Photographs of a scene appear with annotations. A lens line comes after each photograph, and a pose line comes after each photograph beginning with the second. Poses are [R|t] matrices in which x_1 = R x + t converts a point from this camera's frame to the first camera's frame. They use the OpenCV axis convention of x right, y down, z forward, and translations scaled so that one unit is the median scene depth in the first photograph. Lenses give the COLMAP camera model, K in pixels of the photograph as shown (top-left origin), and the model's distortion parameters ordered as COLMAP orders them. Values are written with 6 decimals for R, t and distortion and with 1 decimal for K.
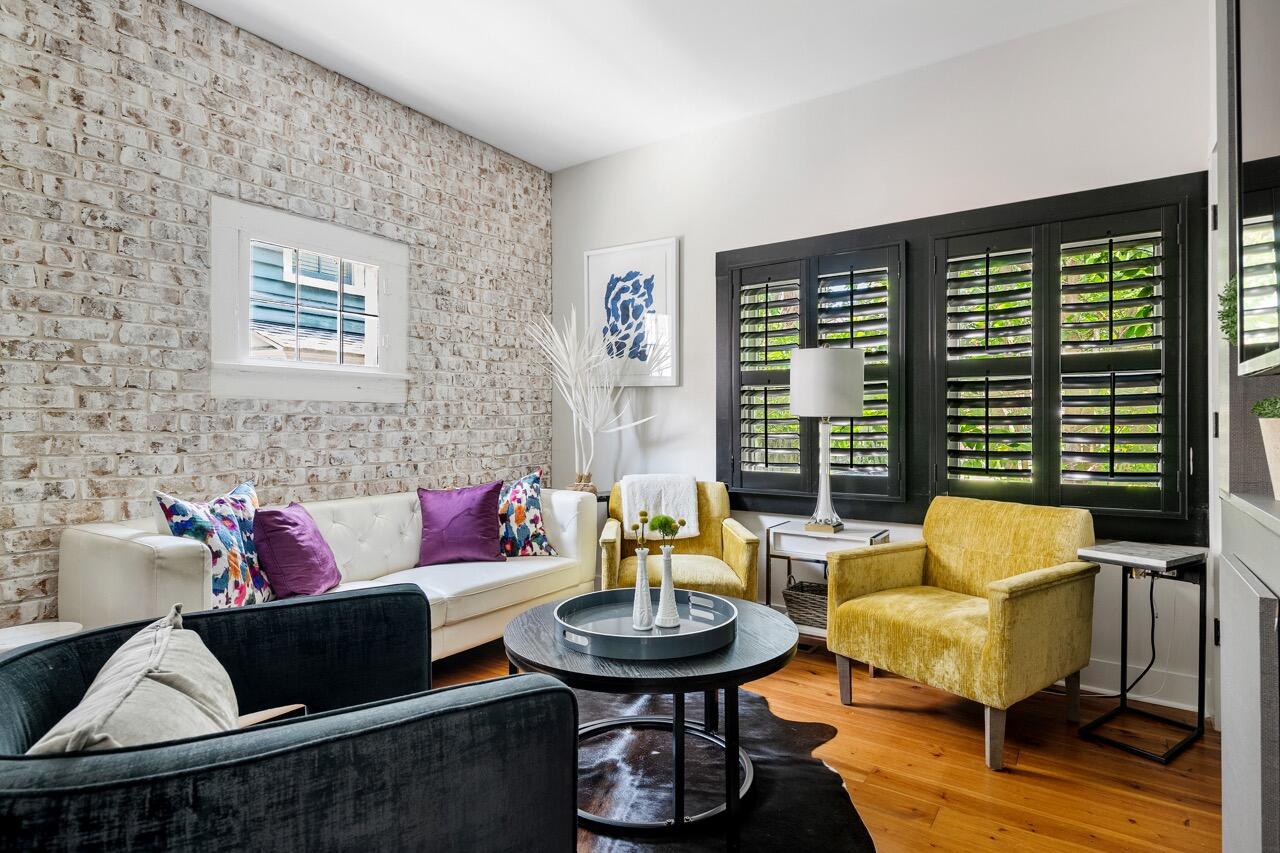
lens RADIAL K [[666.0, 0, 653.7], [0, 666.0, 424.2], [0, 0, 1]] dist [0.001703, -0.002341]
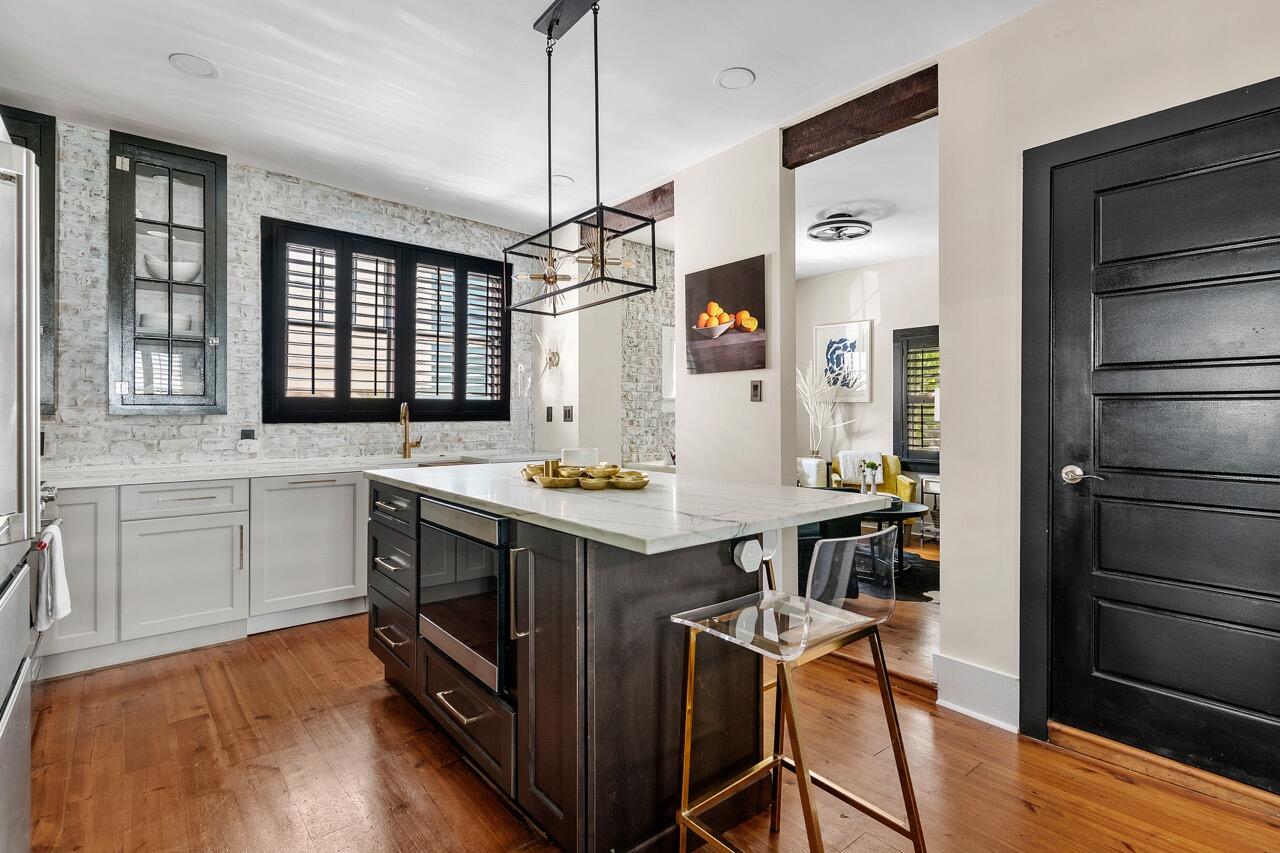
lens RADIAL K [[617.4, 0, 634.6], [0, 617.4, 418.9], [0, 0, 1]] dist [0.001774, -0.002710]
pose [[0.956623, 0.004016, -0.291301, -0.097501], [-0.003022, 0.999988, 0.003862, -0.019552], [0.291313, -0.002814, 0.956624, -0.883124]]
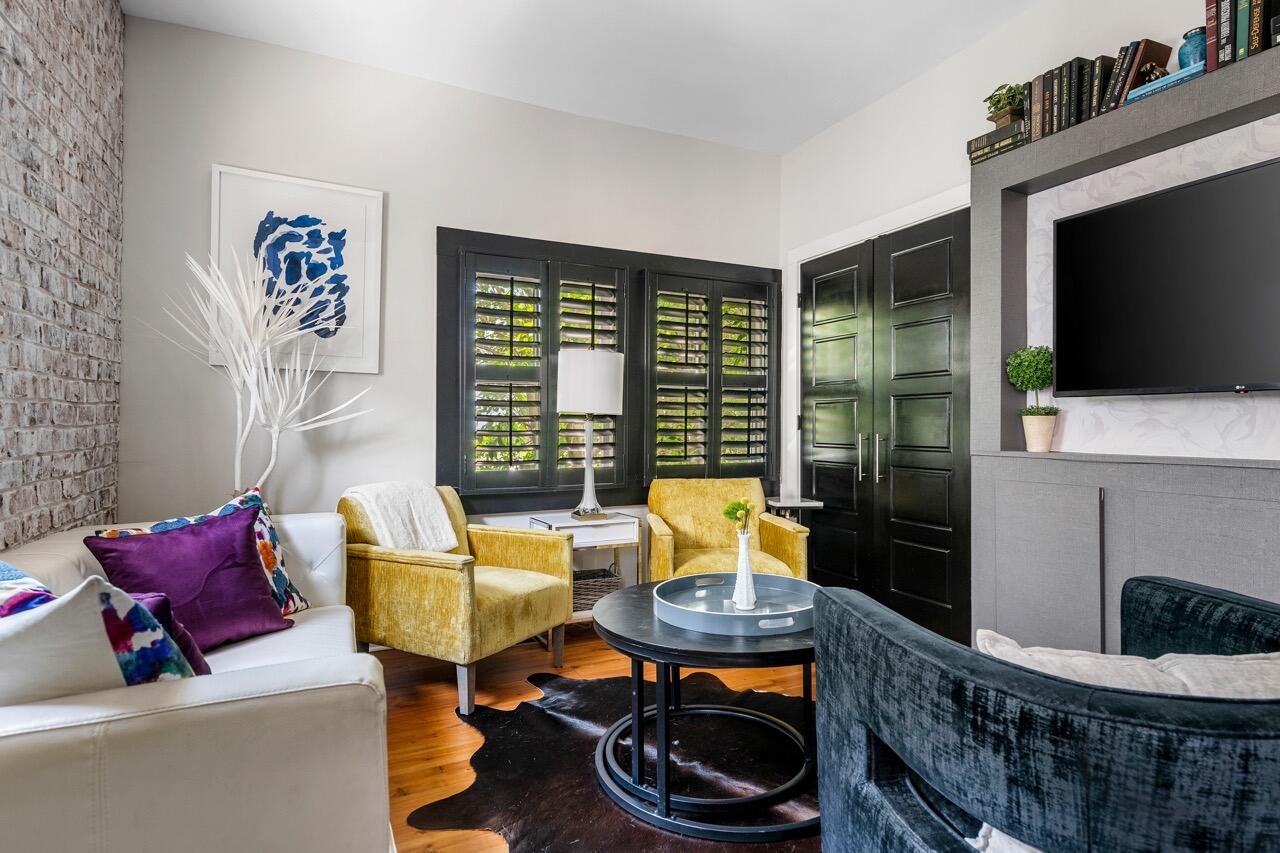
lens RADIAL K [[666.0, 0, 659.6], [0, 666.0, 427.2], [0, 0, 1]] dist [0.001703, -0.002341]
pose [[0.488215, 0.000713, 0.872723, -0.572422], [0.000610, 0.999999, -0.001159, 0.010185], [-0.872723, 0.001099, 0.488214, 0.338304]]
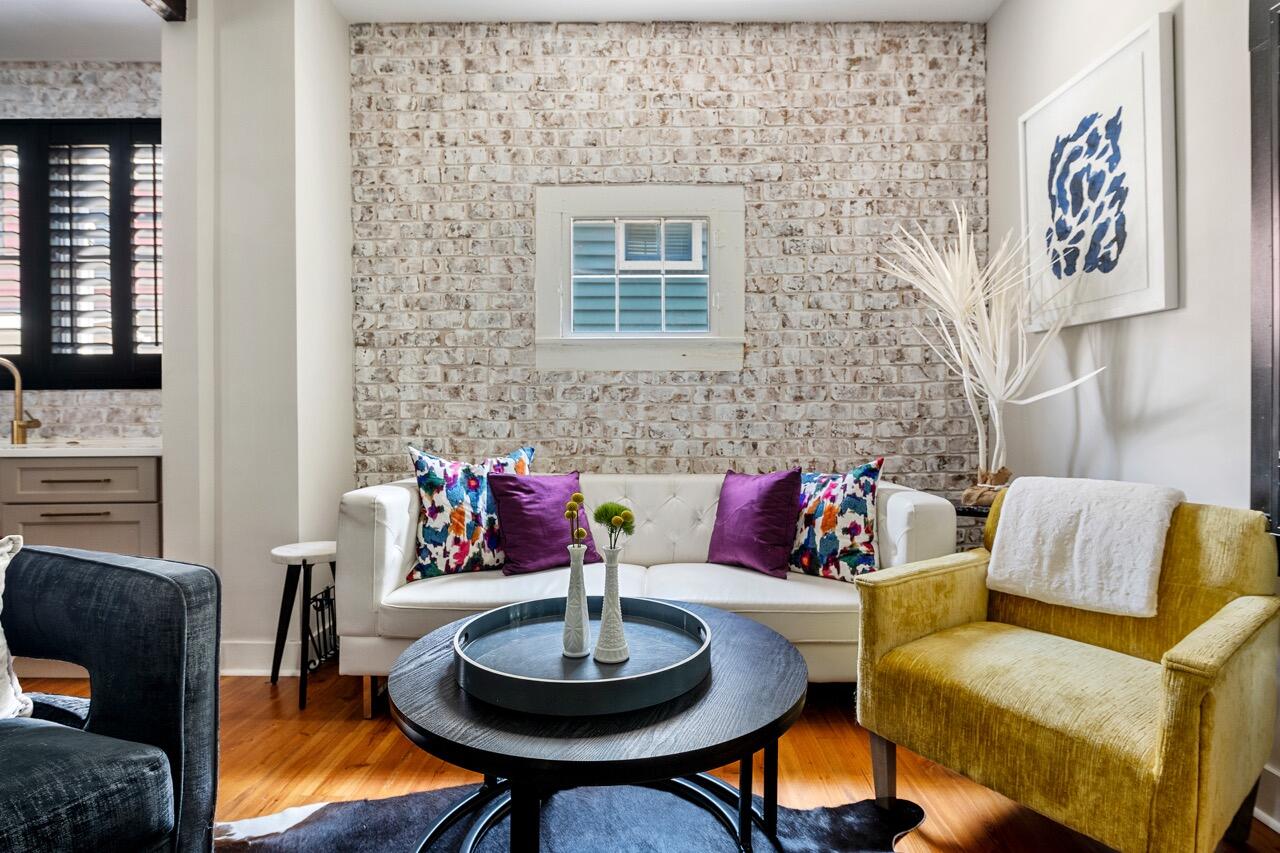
lens RADIAL K [[625.0, 0, 639.9], [0, 625.0, 418.1], [0, 0, 1]] dist [-0.001896, -0.002583]
pose [[0.541788, 0.006554, -0.840490, 0.240303], [-0.001791, 0.999976, 0.006644, 0.025123], [0.840513, -0.002095, 0.541787, 0.463979]]
